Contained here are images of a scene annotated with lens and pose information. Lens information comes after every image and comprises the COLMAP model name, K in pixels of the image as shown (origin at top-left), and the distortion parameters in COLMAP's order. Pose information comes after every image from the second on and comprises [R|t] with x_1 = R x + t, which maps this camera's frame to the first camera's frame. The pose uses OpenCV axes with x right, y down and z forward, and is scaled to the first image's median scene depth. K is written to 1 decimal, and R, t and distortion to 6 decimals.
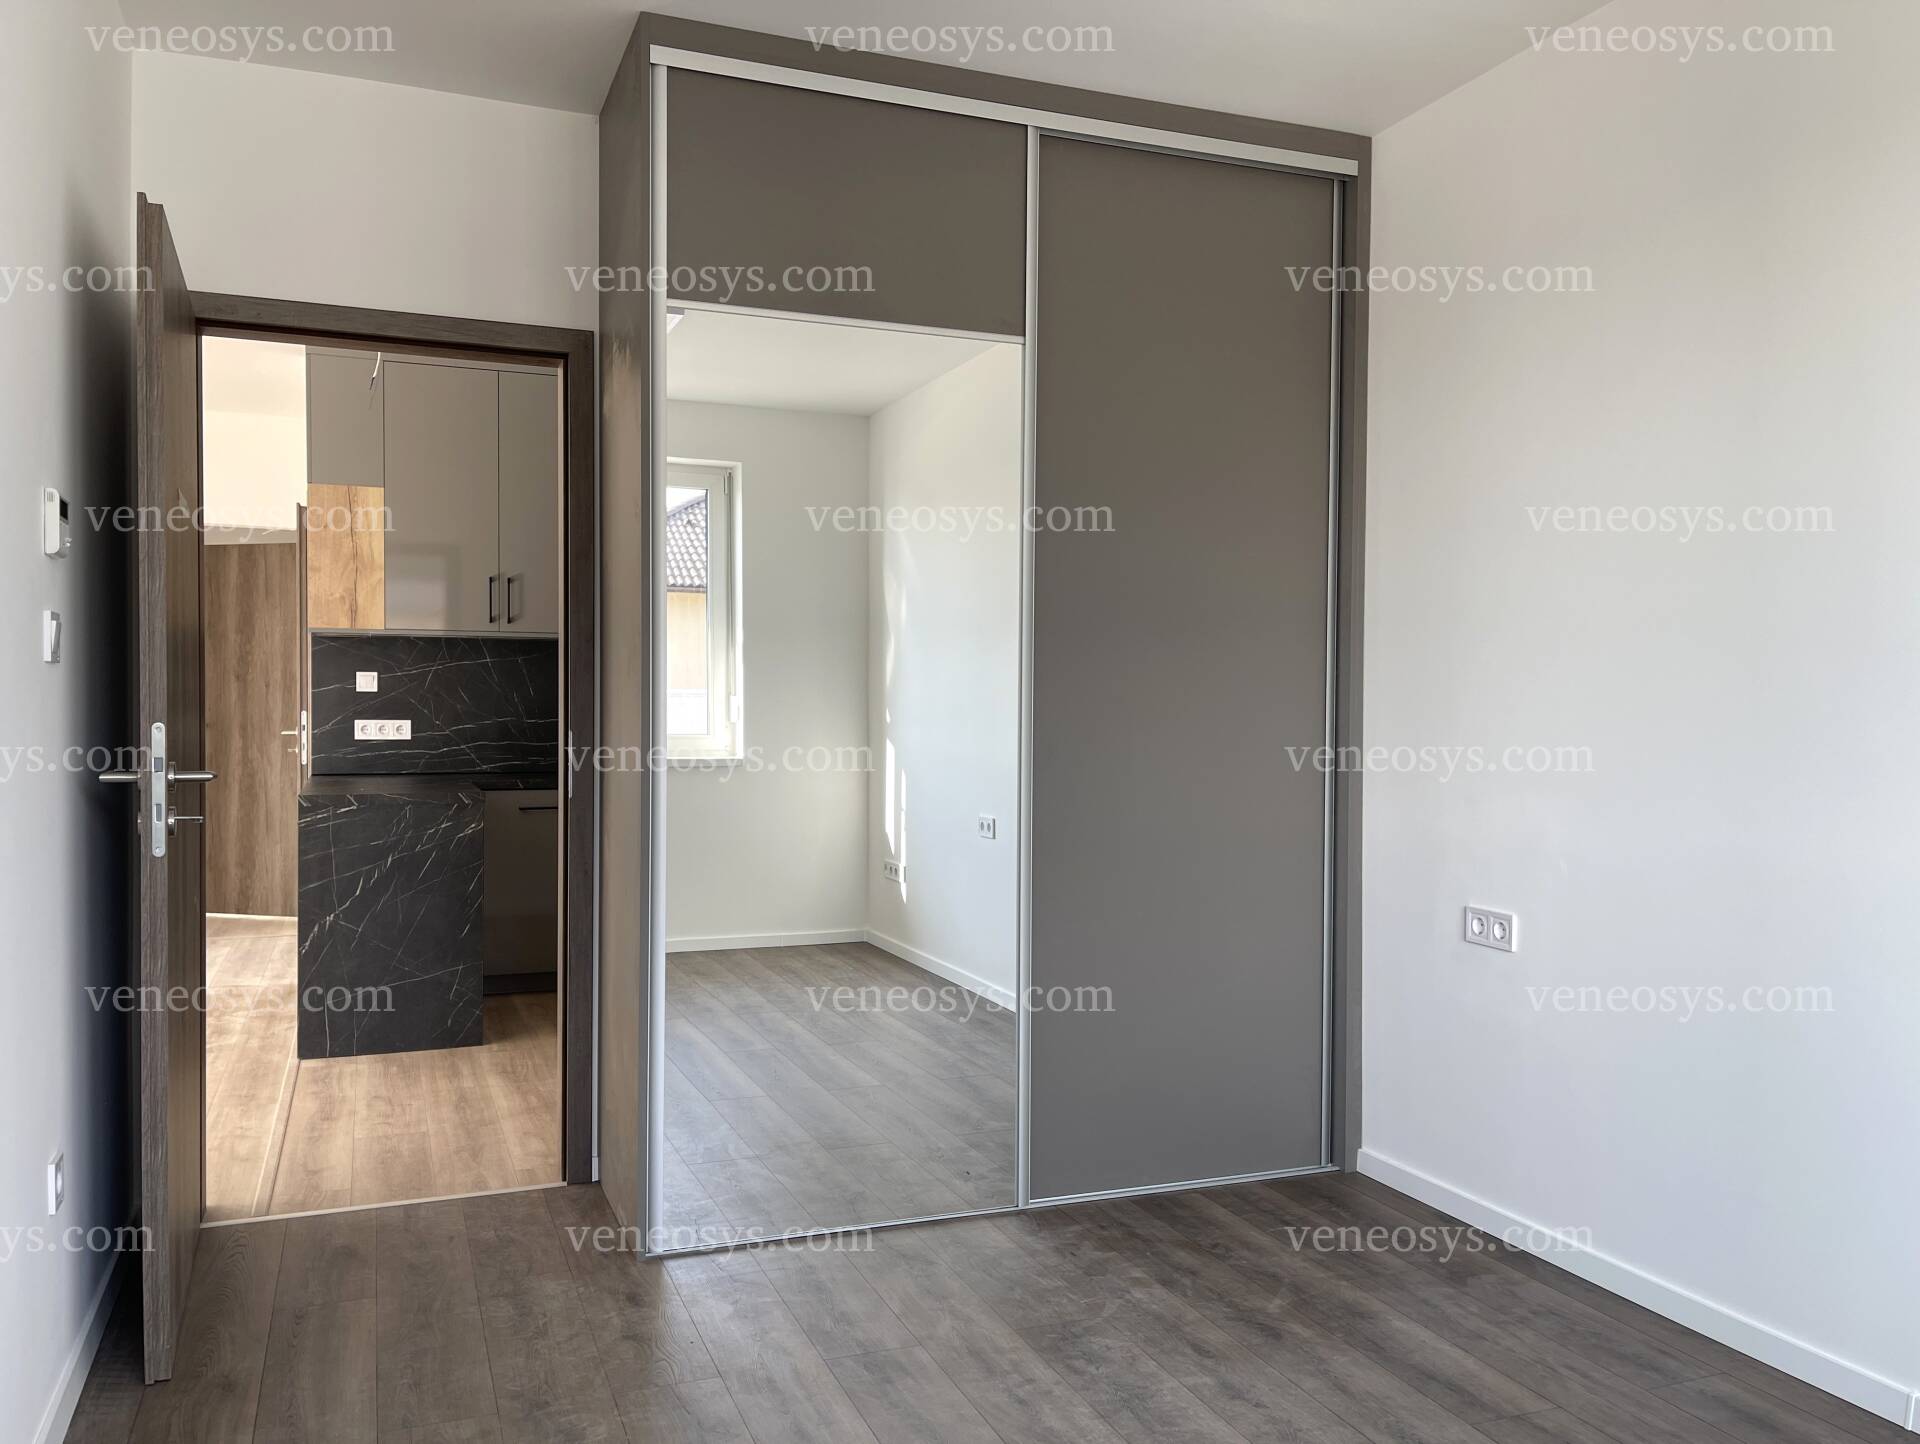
lens RADIAL K [[1509.1, 0, 960.0], [0, 1509.1, 722.0], [0, 0, 1]] dist [0.043736, -0.004292]
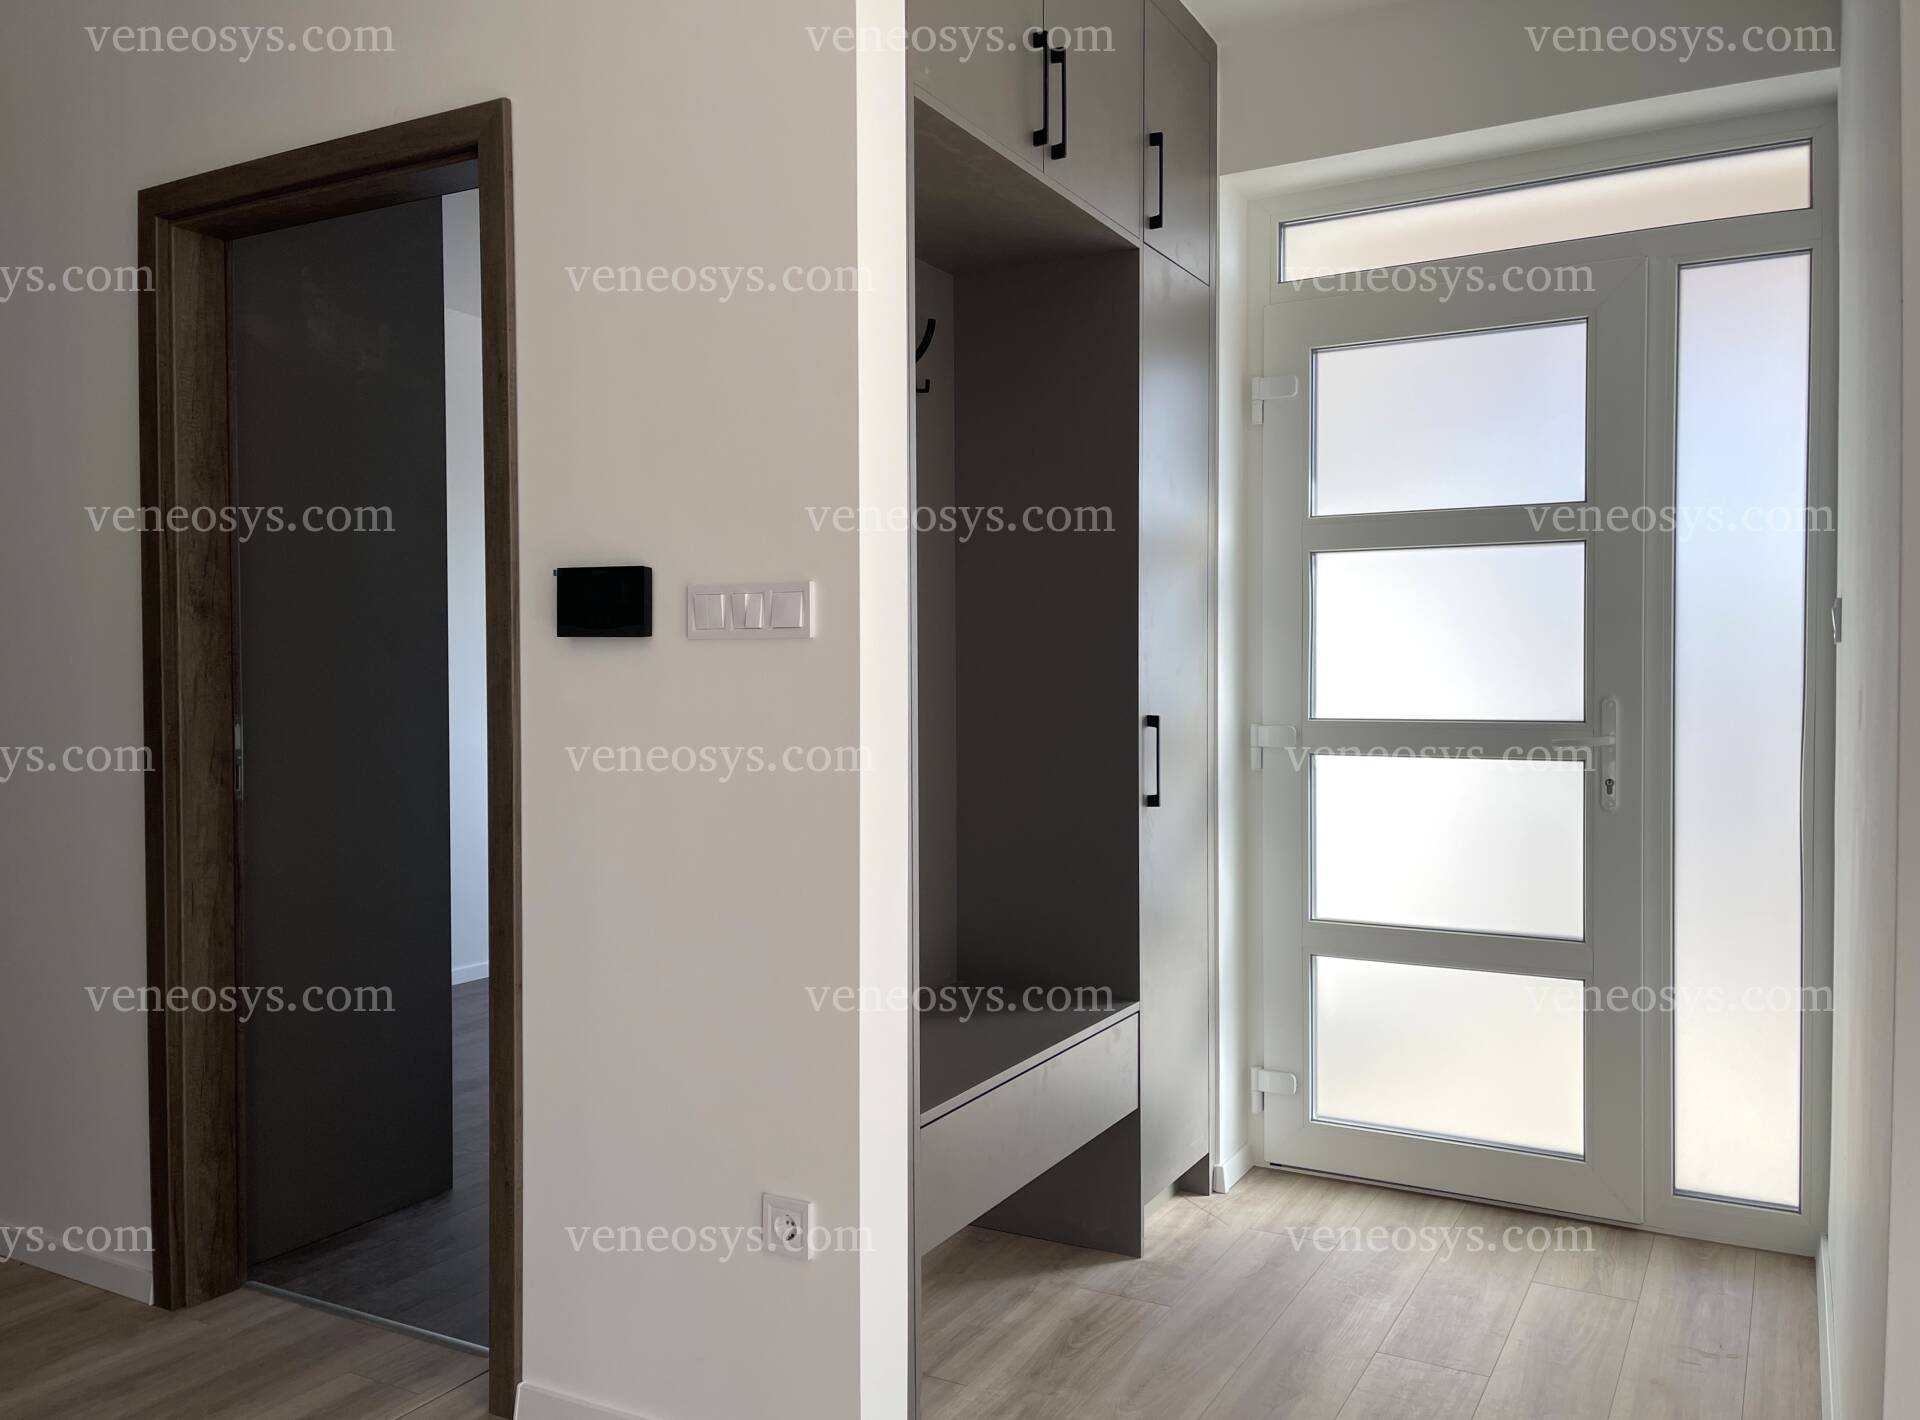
lens RADIAL K [[1471.5, 0, 969.3], [0, 1471.5, 710.8], [0, 0, 1]] dist [0.068906, -0.090781]
pose [[-0.638787, -0.018138, 0.769169, -0.962185], [0.011982, 0.999366, 0.033518, -0.013384], [-0.769290, 0.030627, -0.638165, 1.057406]]
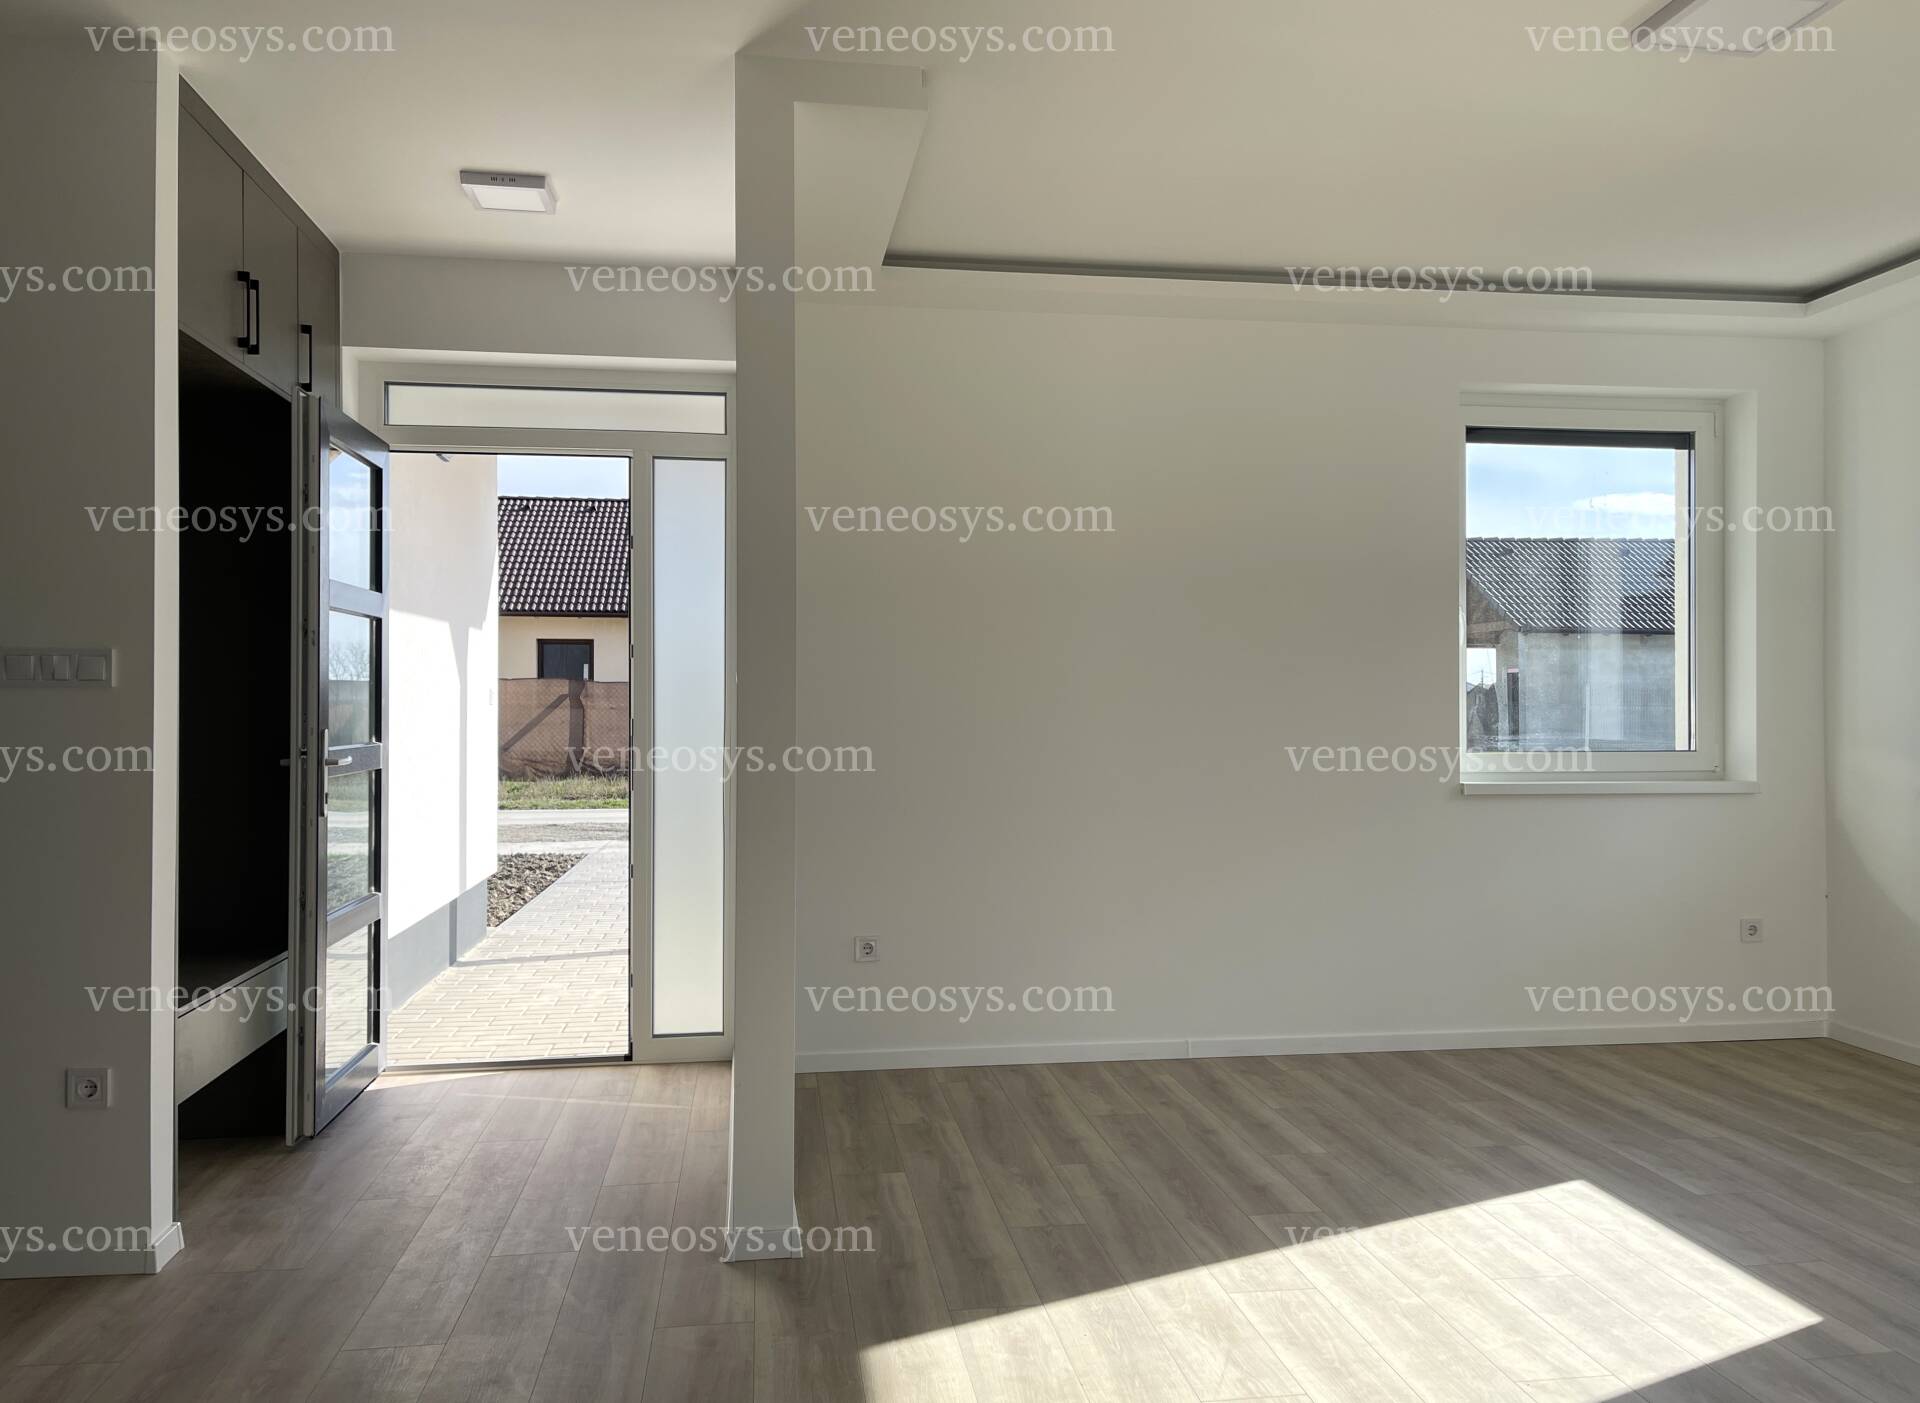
lens RADIAL K [[1505.1, 0, 995.8], [0, 1505.1, 701.1], [0, 0, 1]] dist [0.110430, -0.148546]
pose [[-0.976513, -0.004334, 0.215416, -1.141802], [-0.001827, 0.999928, 0.011835, -0.024837], [-0.215451, 0.011164, -0.976451, 1.432892]]
